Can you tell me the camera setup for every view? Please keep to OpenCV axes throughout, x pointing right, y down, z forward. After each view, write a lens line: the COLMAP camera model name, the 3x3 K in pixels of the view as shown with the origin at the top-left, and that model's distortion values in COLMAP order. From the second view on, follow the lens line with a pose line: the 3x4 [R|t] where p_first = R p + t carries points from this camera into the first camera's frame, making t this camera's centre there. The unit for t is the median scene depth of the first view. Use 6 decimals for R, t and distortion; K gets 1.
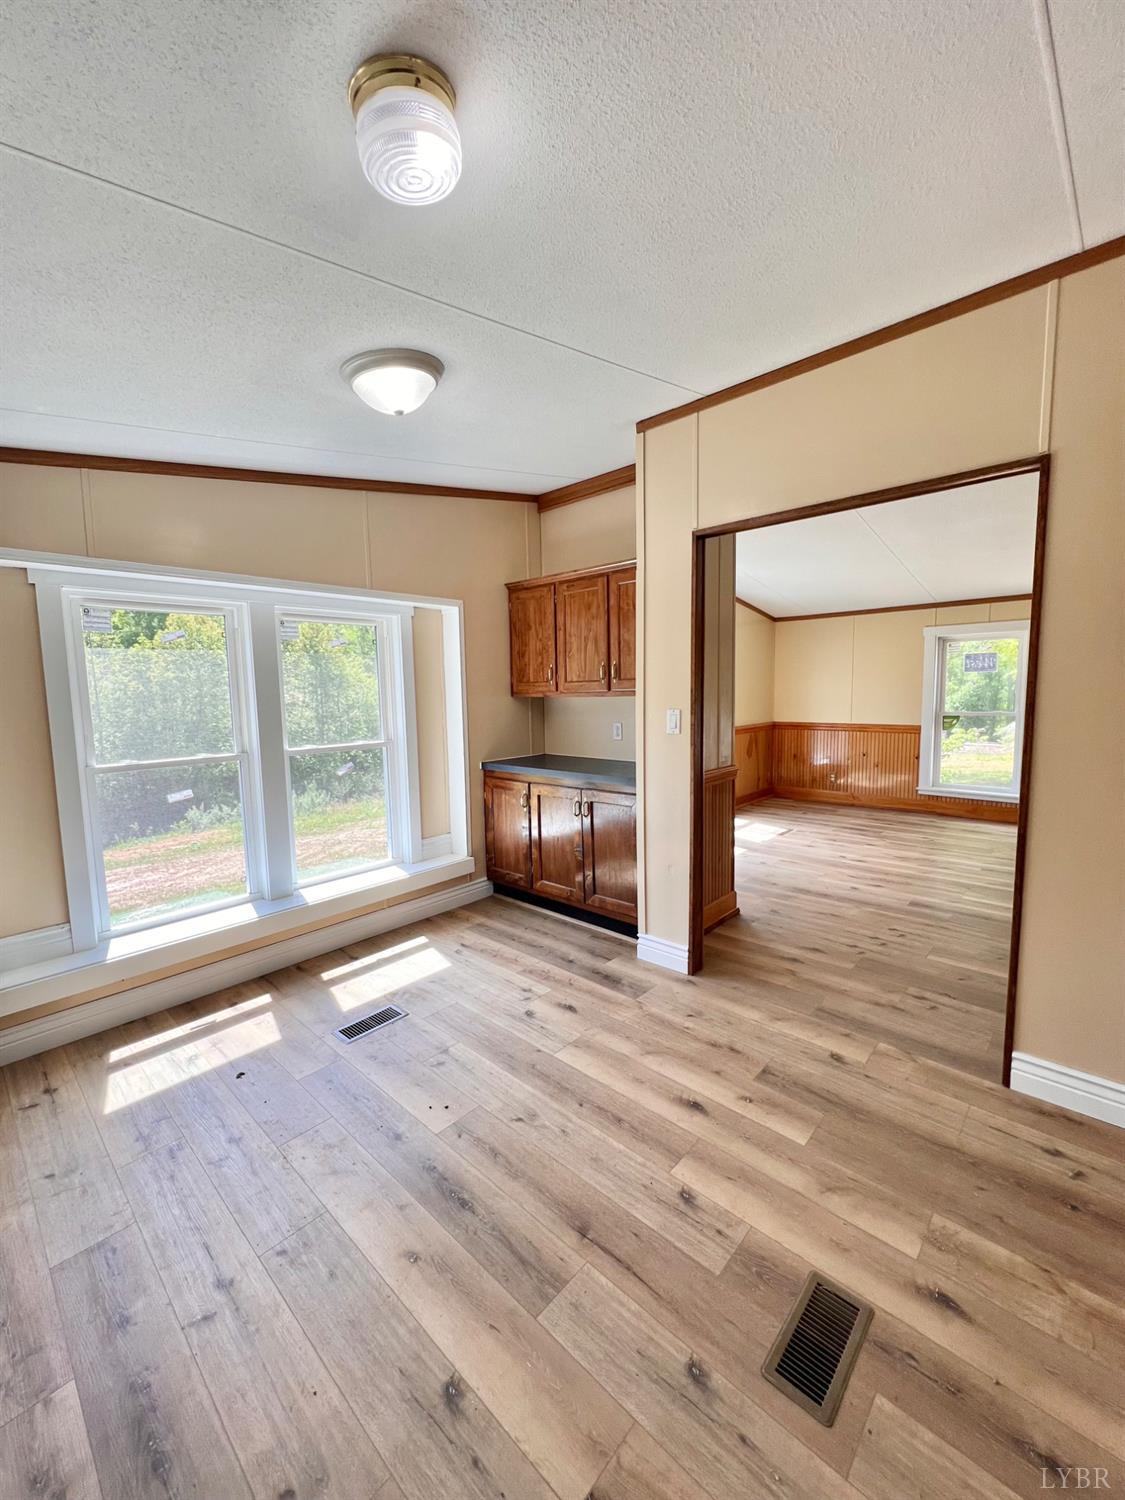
lens RADIAL K [[598.4, 0, 563.6], [0, 598.4, 747.6], [0, 0, 1]] dist [-0.002633, 0.000509]
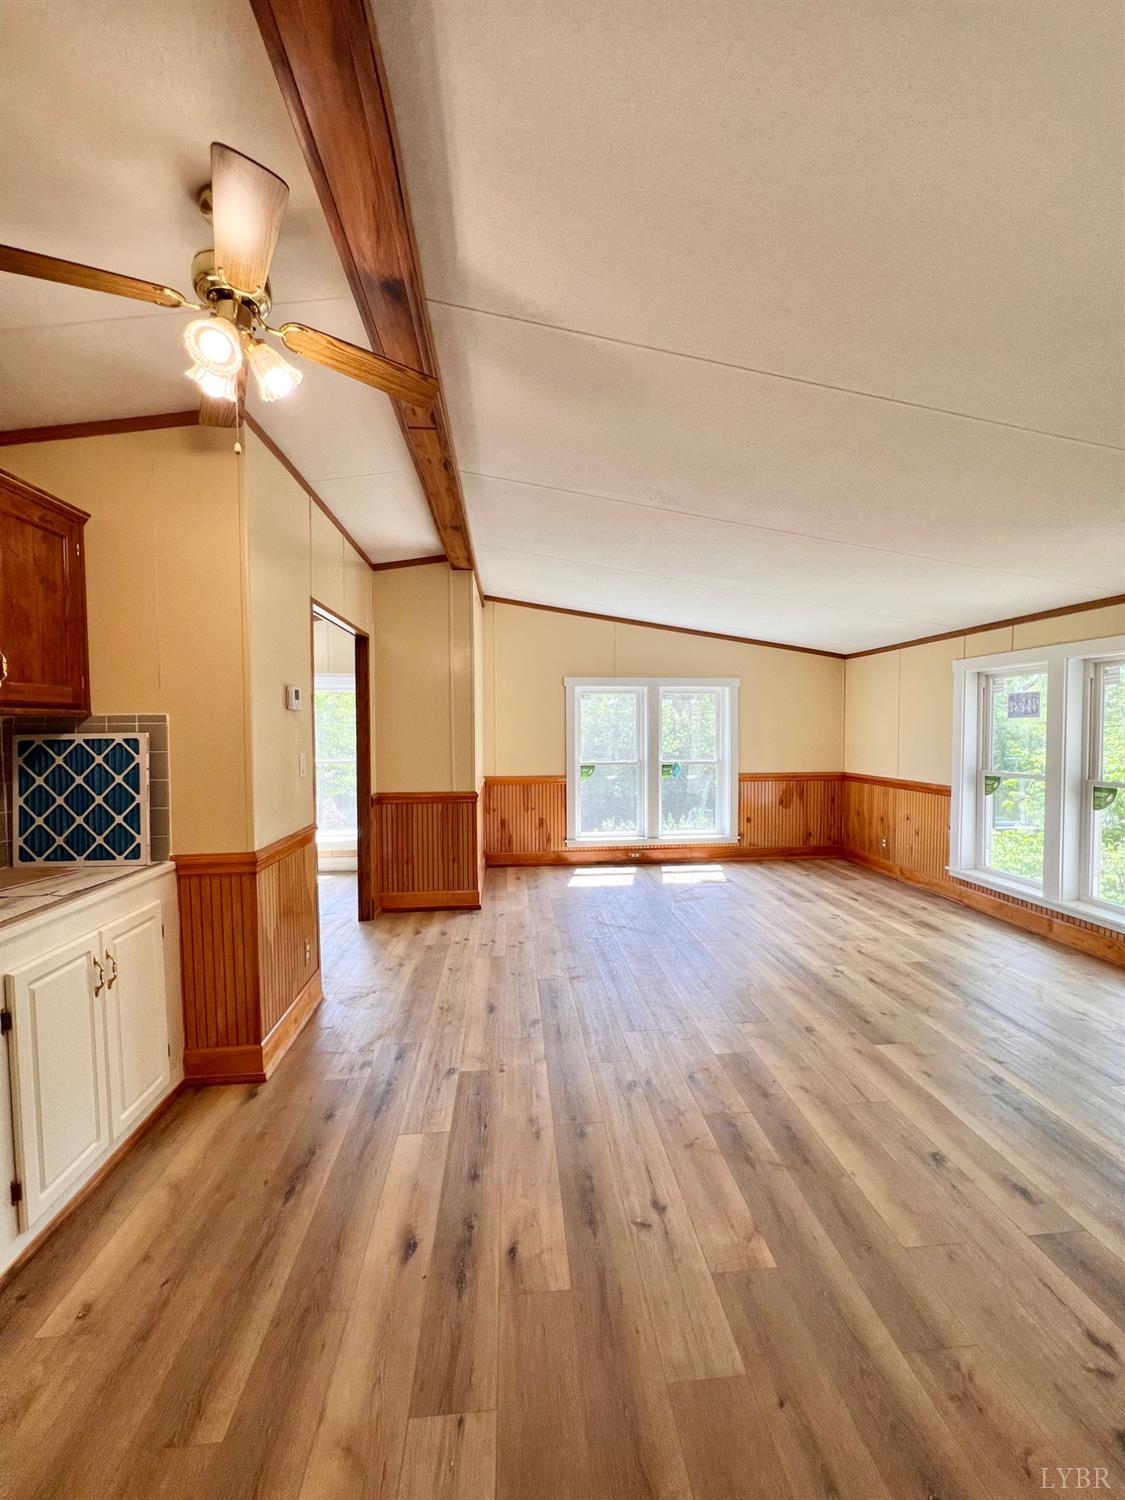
lens RADIAL K [[598.4, 0, 559.9], [0, 598.4, 749.4], [0, 0, 1]] dist [-0.002633, 0.000509]
pose [[0.738261, 0.039917, -0.673333, 1.649991], [-0.074033, 0.997012, -0.022066, -0.065754], [0.670440, 0.066139, 0.739010, 0.182733]]
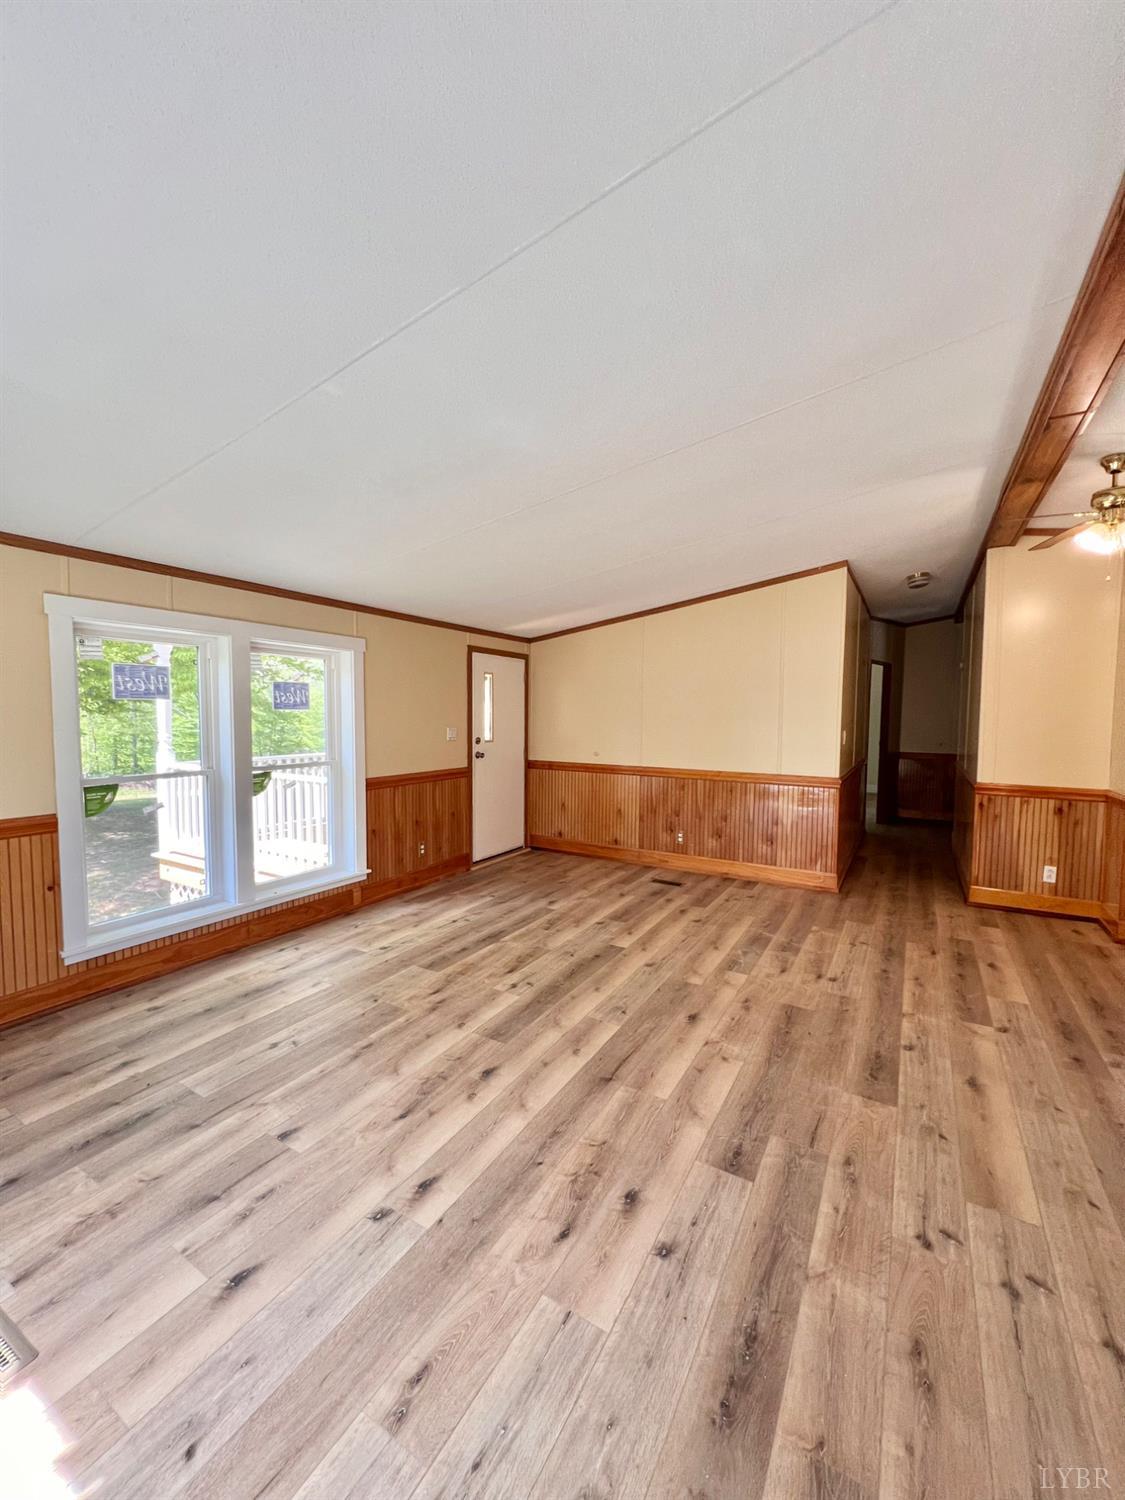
lens RADIAL K [[598.4, 0, 563.7], [0, 598.4, 740.4], [0, 0, 1]] dist [-0.002633, 0.000509]
pose [[-0.212157, -0.024990, 0.976916, 0.183237], [0.089409, 0.994984, 0.044869, -0.171796], [-0.973137, 0.096864, -0.208858, 1.598192]]
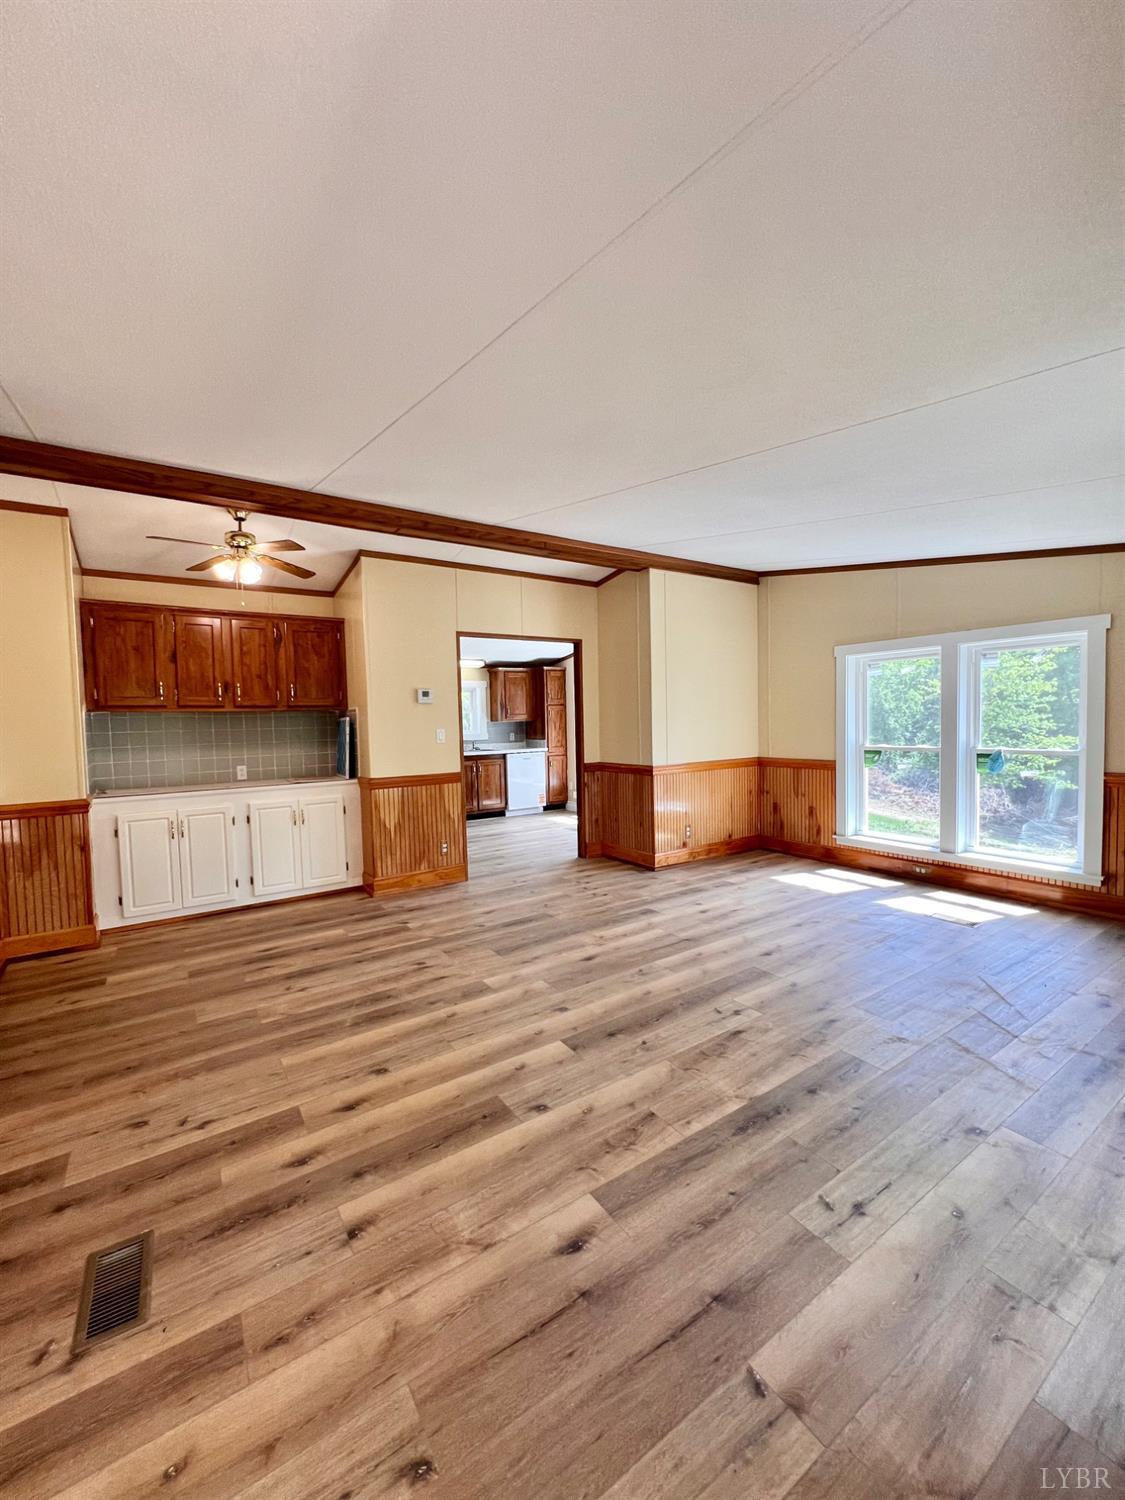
lens RADIAL K [[598.4, 0, 560.5], [0, 598.4, 748.6], [0, 0, 1]] dist [-0.002633, 0.000509]
pose [[-0.236788, 0.070924, -0.968969, 2.231145], [-0.065458, 0.993901, 0.088745, -0.168995], [0.969354, 0.084440, -0.230702, 1.412424]]
